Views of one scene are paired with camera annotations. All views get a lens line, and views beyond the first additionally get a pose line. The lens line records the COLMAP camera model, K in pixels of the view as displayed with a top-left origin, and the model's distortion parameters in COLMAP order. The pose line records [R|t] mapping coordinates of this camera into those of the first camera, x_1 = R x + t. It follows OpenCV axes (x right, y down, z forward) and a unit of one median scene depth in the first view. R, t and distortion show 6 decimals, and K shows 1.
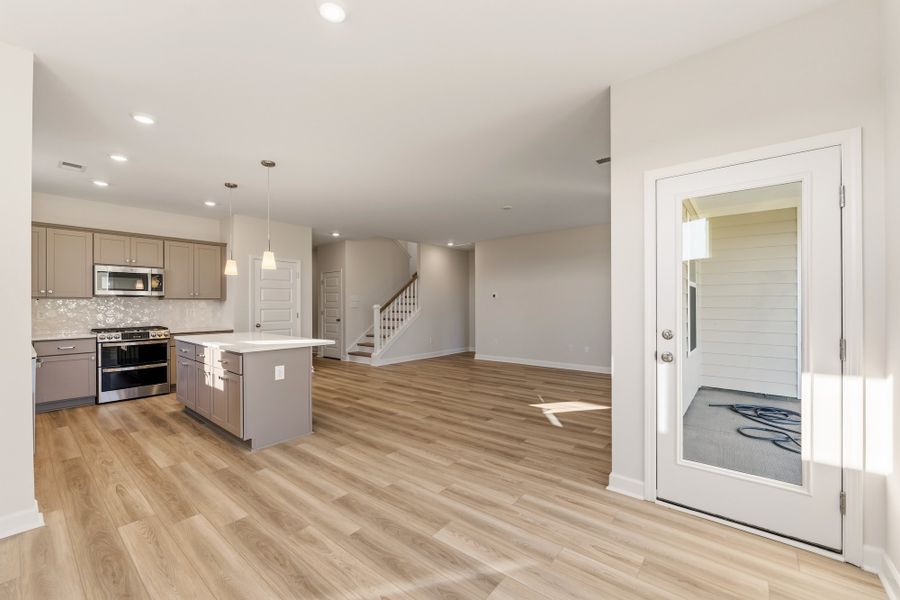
lens RADIAL K [[364.9, 0, 449.6], [0, 364.9, 305.1], [0, 0, 1]] dist [-0.002160, 0.000507]
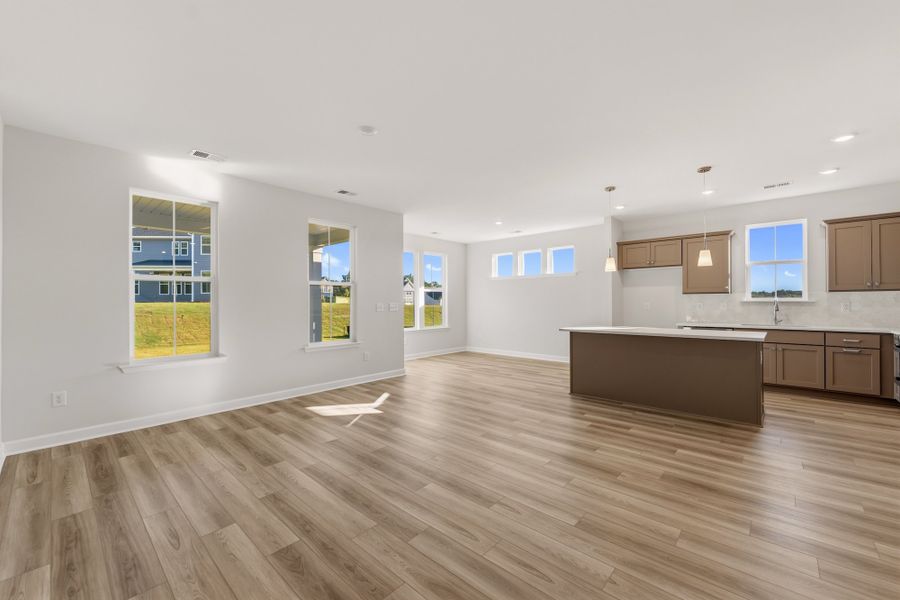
lens RADIAL K [[364.9, 0, 450.2], [0, 364.9, 299.9], [0, 0, 1]] dist [-0.002160, 0.000507]
pose [[-0.999089, 0.009450, 0.041613, 0.004762], [0.009139, 0.999929, -0.007671, 0.001685], [-0.041683, -0.007284, -0.999104, 1.127961]]
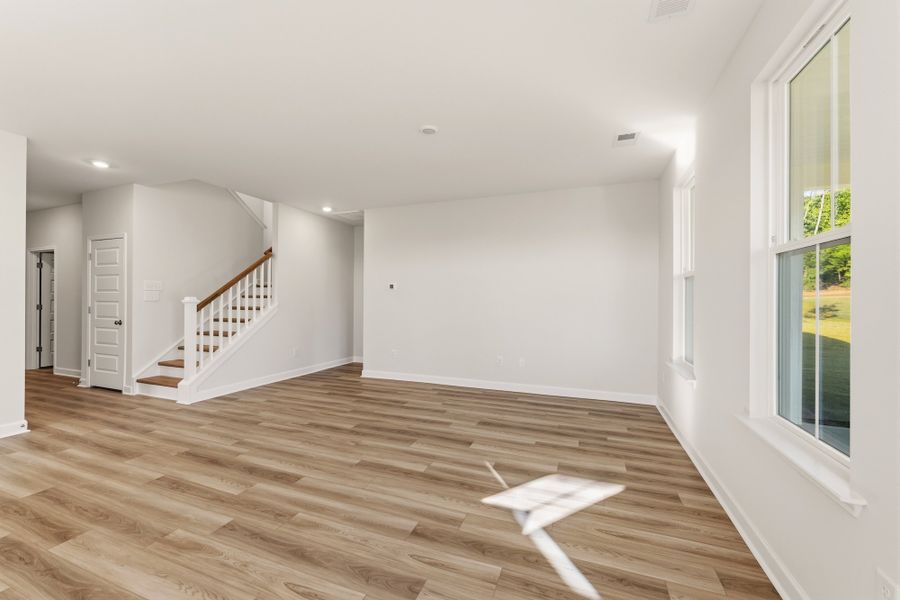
lens RADIAL K [[364.9, 0, 451.8], [0, 364.9, 301.8], [0, 0, 1]] dist [-0.002160, 0.000507]
pose [[0.947486, 0.010813, 0.319614, 0.008481], [-0.012165, 0.999923, 0.002236, 0.000895], [-0.319565, -0.006007, 0.947545, 0.322468]]
